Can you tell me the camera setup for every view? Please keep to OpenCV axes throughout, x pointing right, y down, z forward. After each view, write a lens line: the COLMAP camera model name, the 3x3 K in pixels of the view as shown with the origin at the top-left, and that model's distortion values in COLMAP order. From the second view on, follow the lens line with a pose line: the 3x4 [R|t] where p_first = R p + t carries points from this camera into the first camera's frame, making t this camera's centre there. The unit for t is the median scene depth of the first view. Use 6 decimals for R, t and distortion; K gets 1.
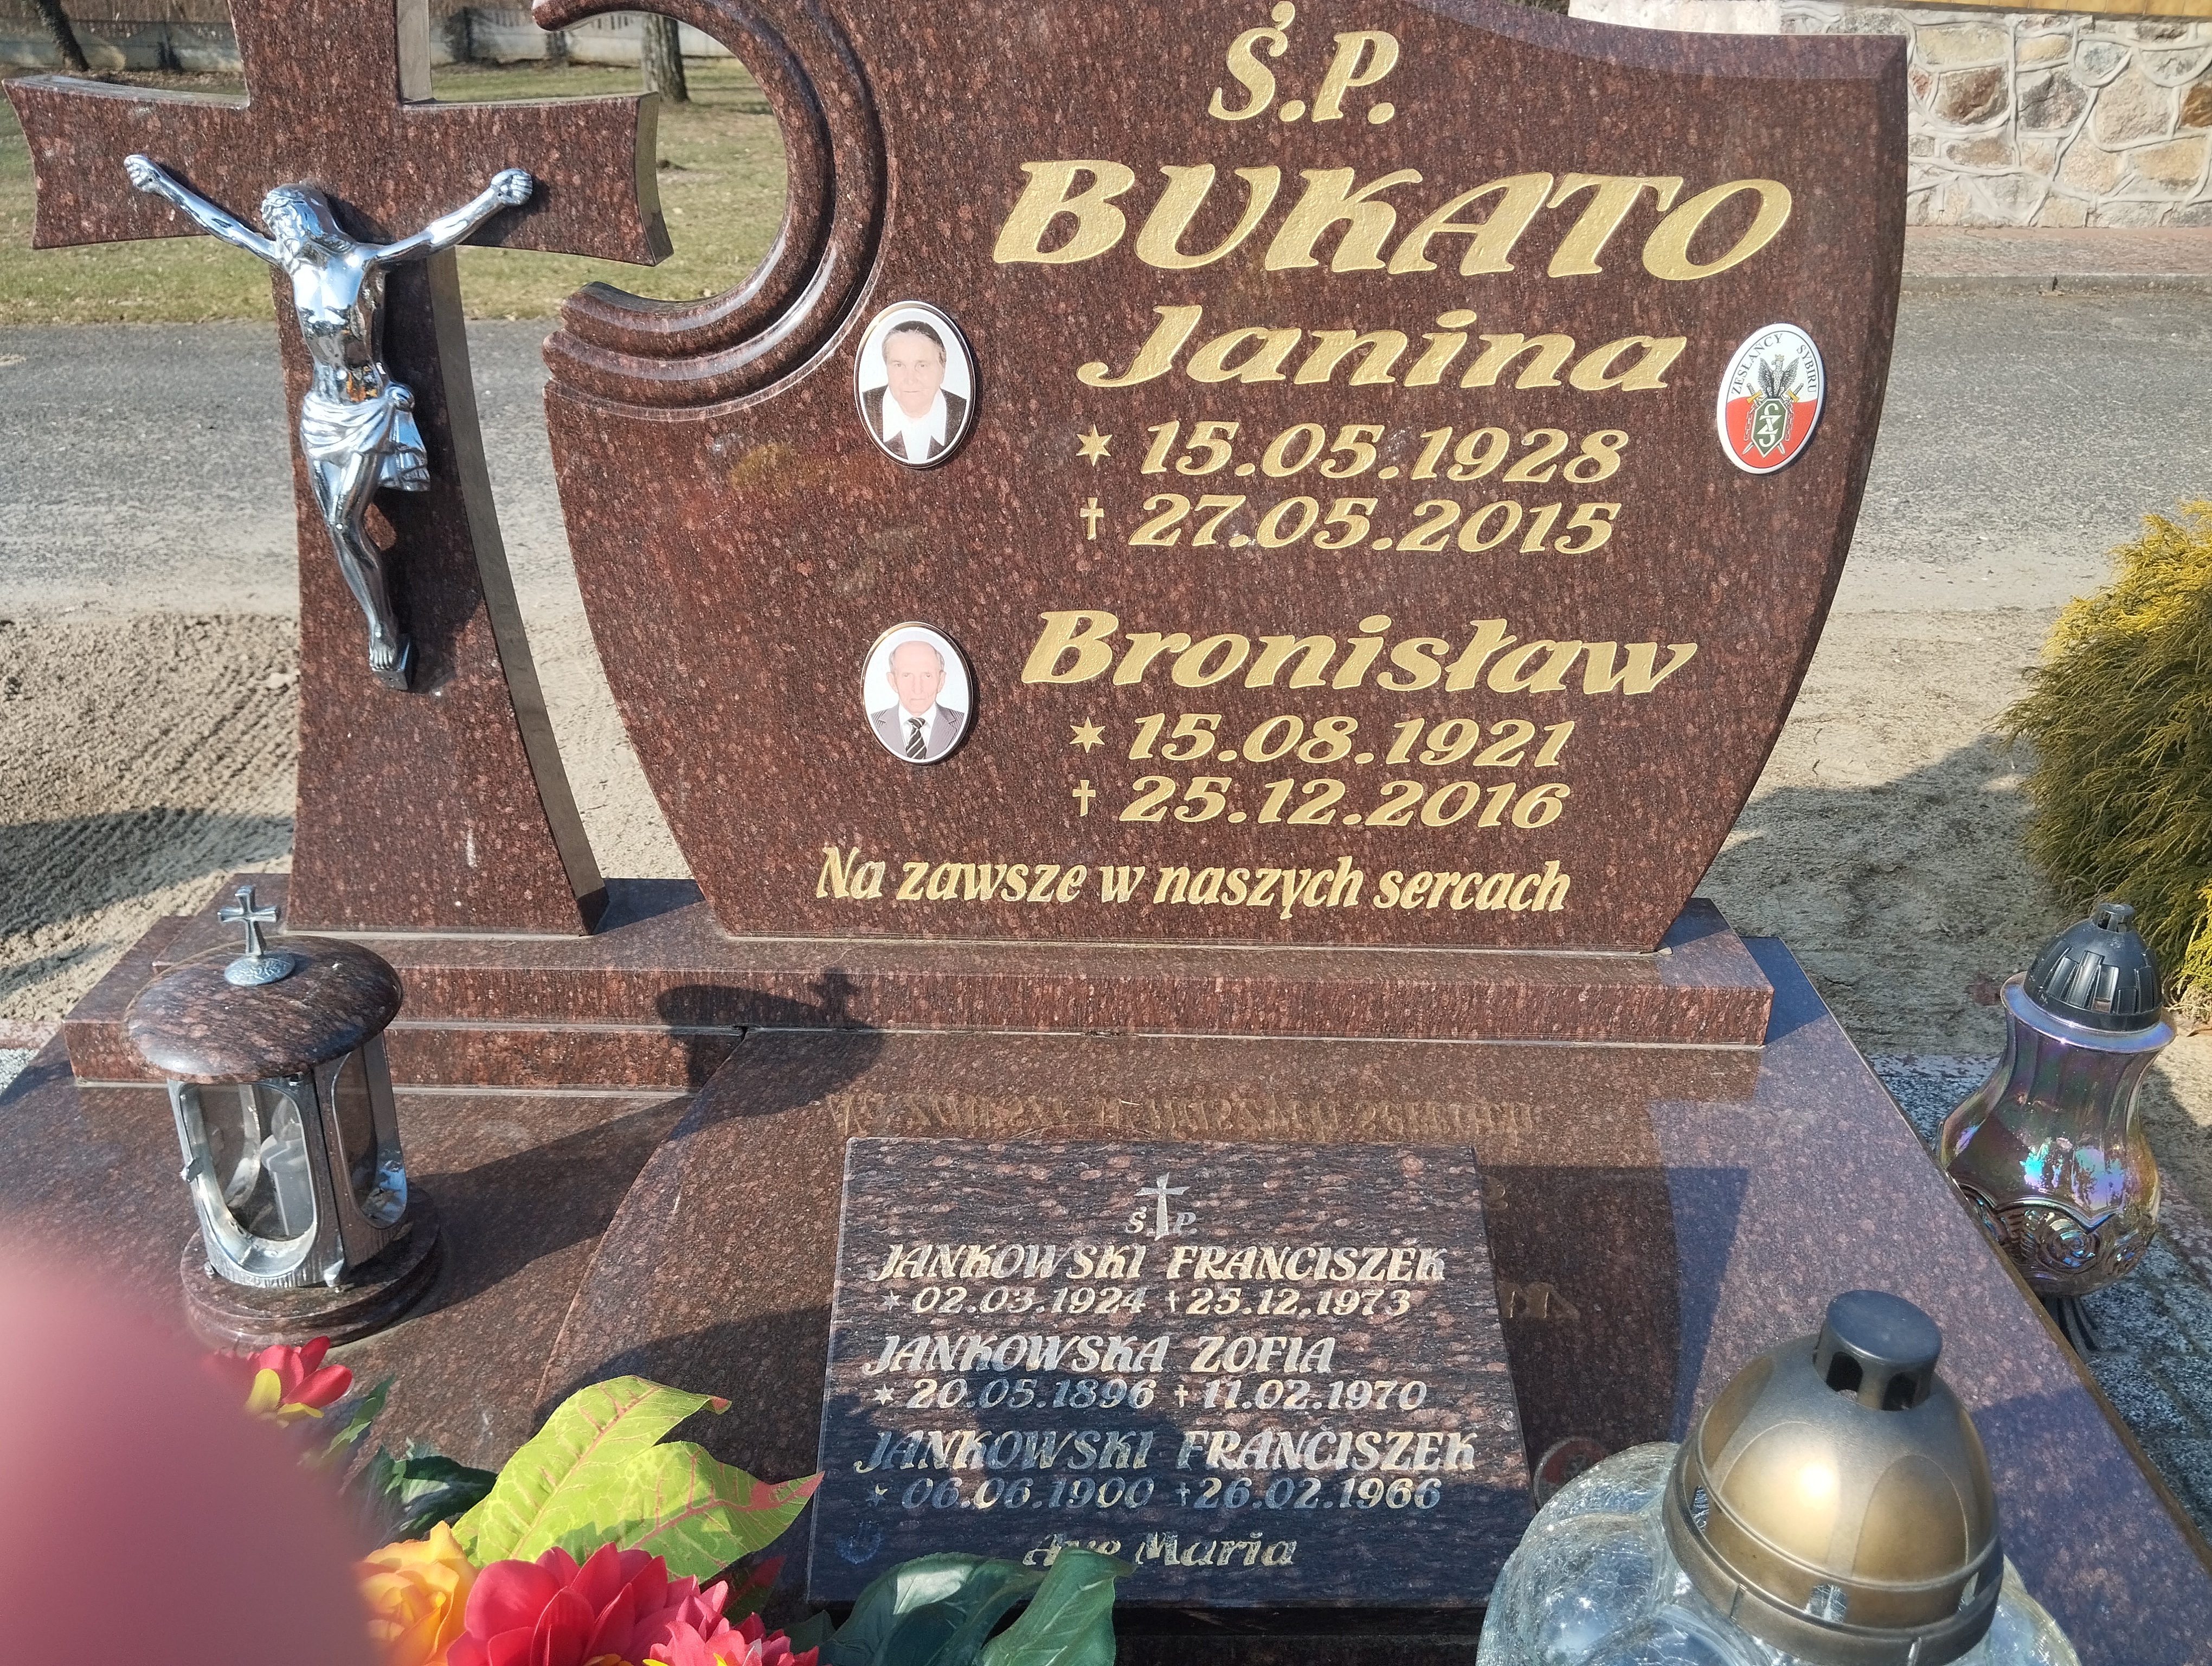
lens RADIAL K [[1767.0, 0, 1083.0], [0, 1767.0, 840.8], [0, 0, 1]] dist [0.050026, -0.073205]
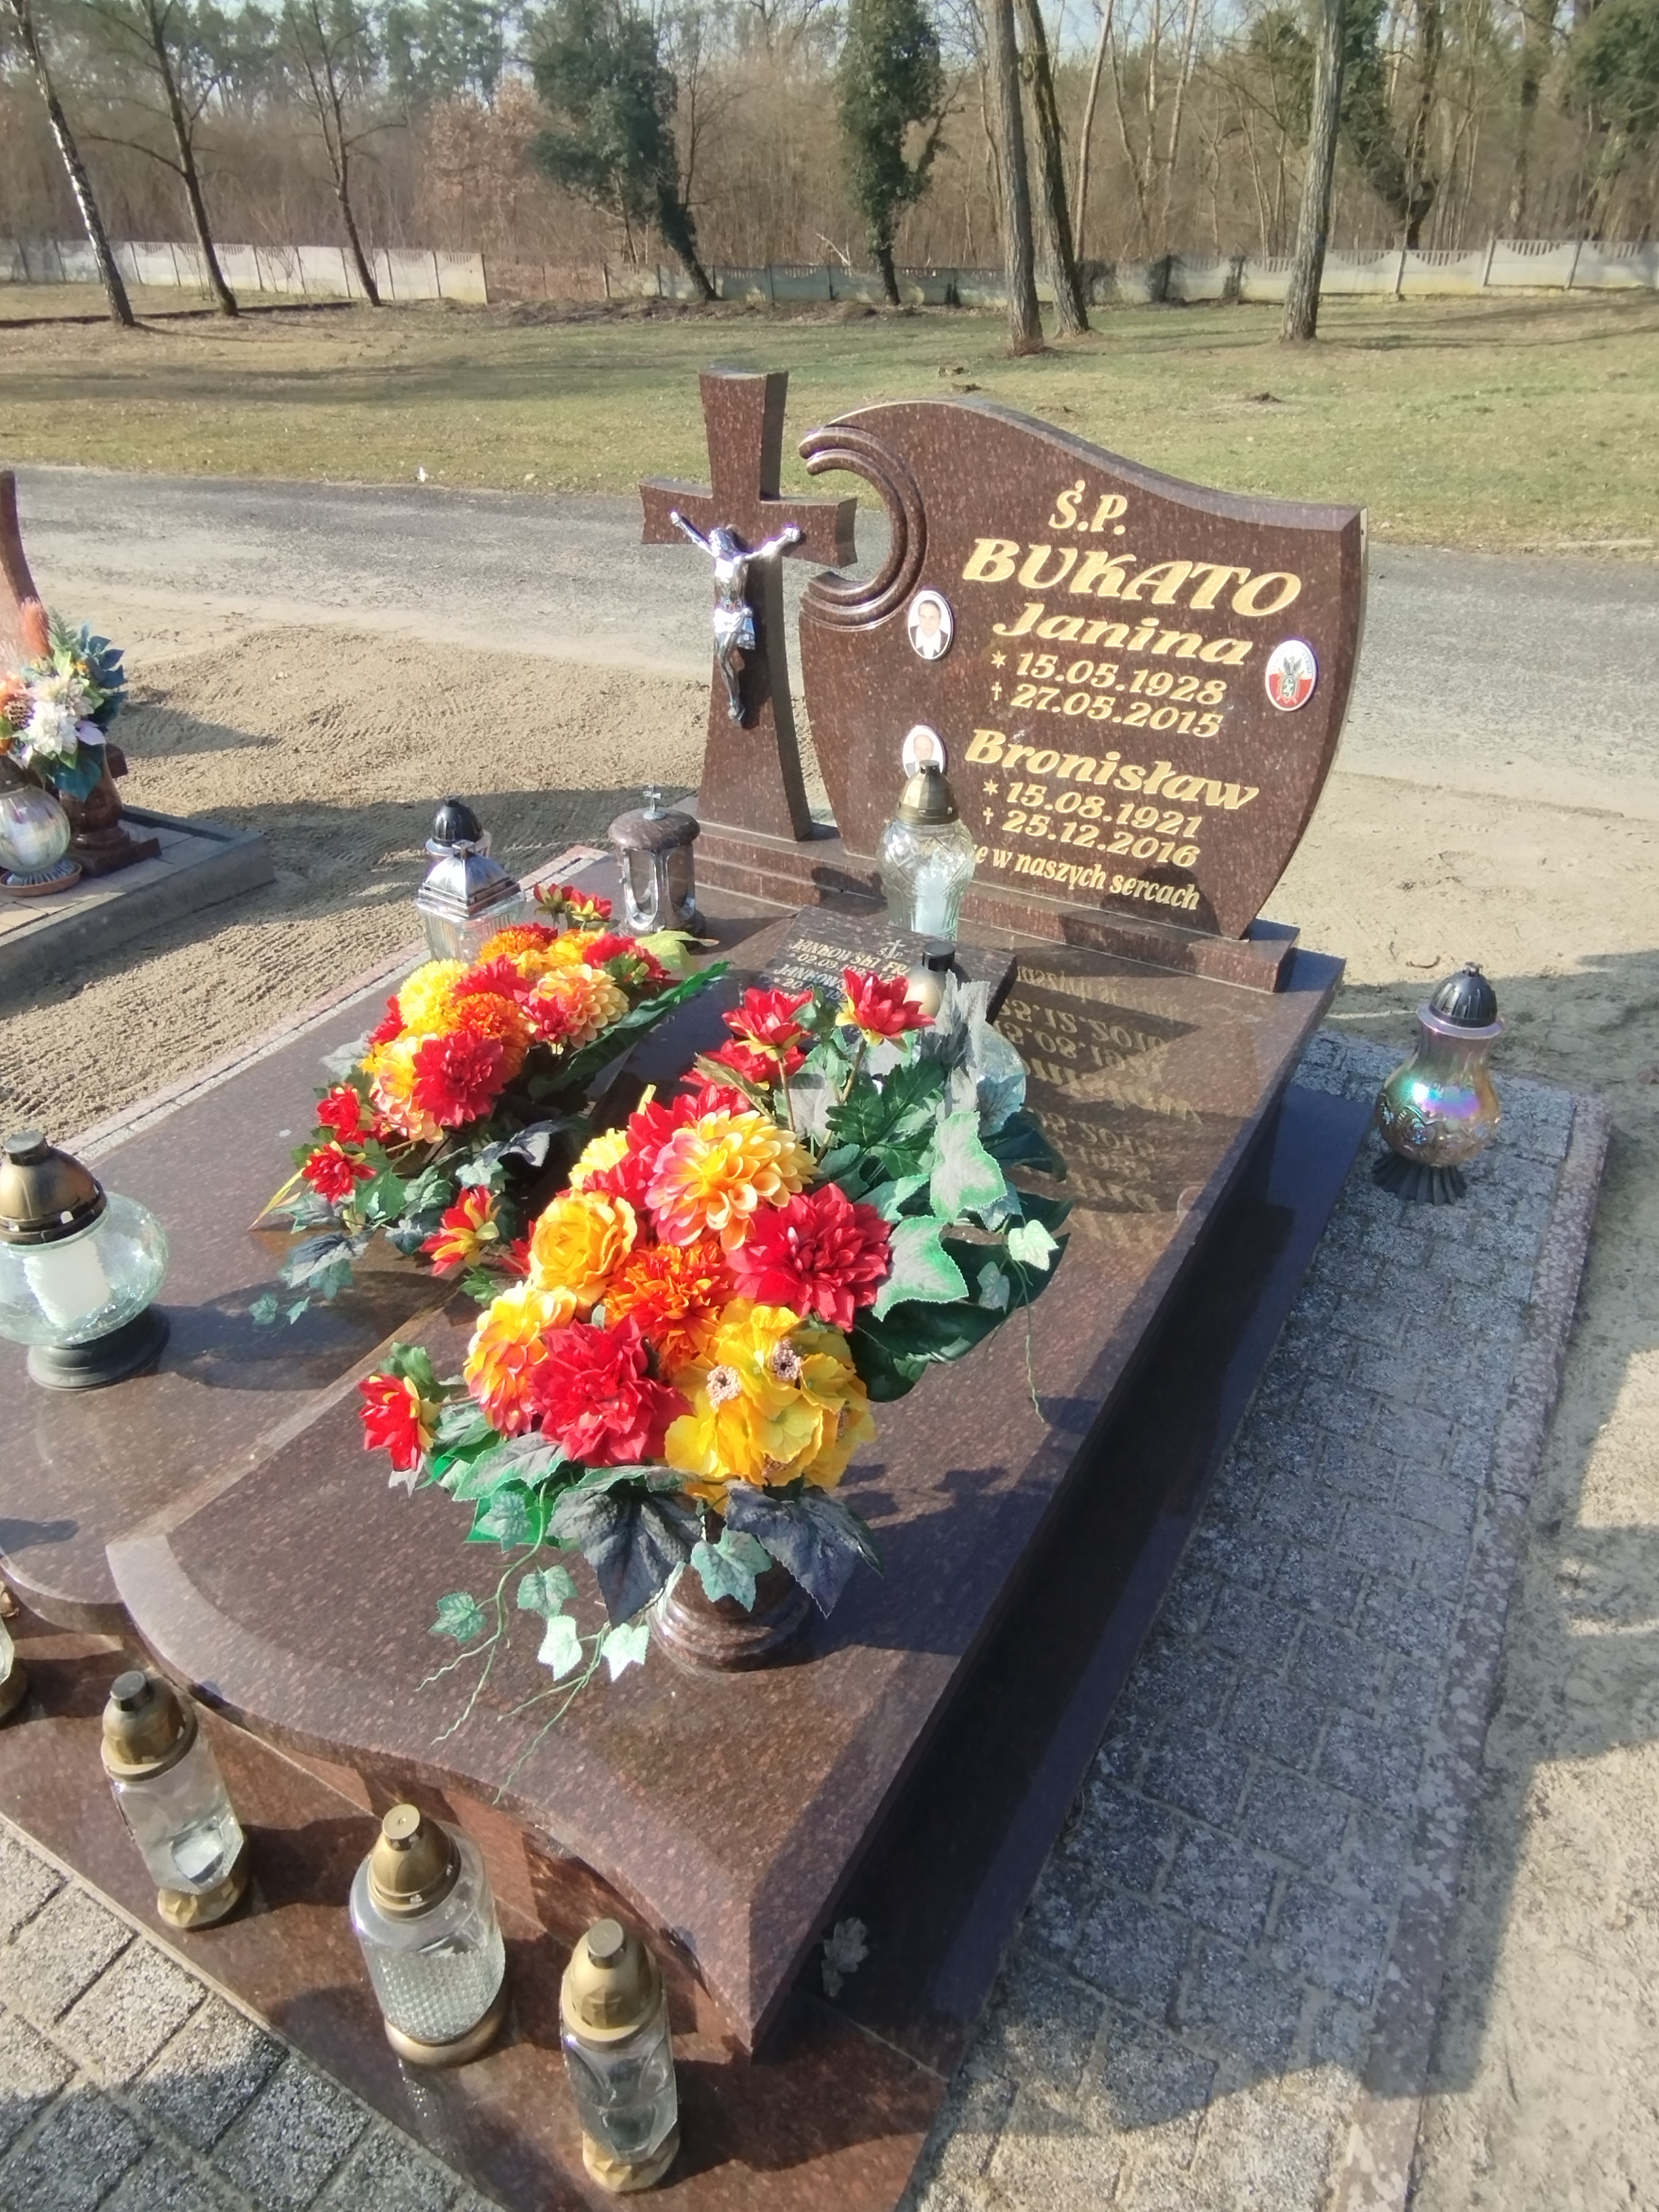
lens RADIAL K [[1370.4, 0, 843.0], [0, 1370.4, 1081.4], [0, 0, 1]] dist [-0.015836, -0.009960]
pose [[0.868295, 0.246873, -0.430253, 0.737207], [-0.195373, 0.967452, 0.160828, 0.063703], [0.455953, -0.055587, 0.888266, -0.720871]]
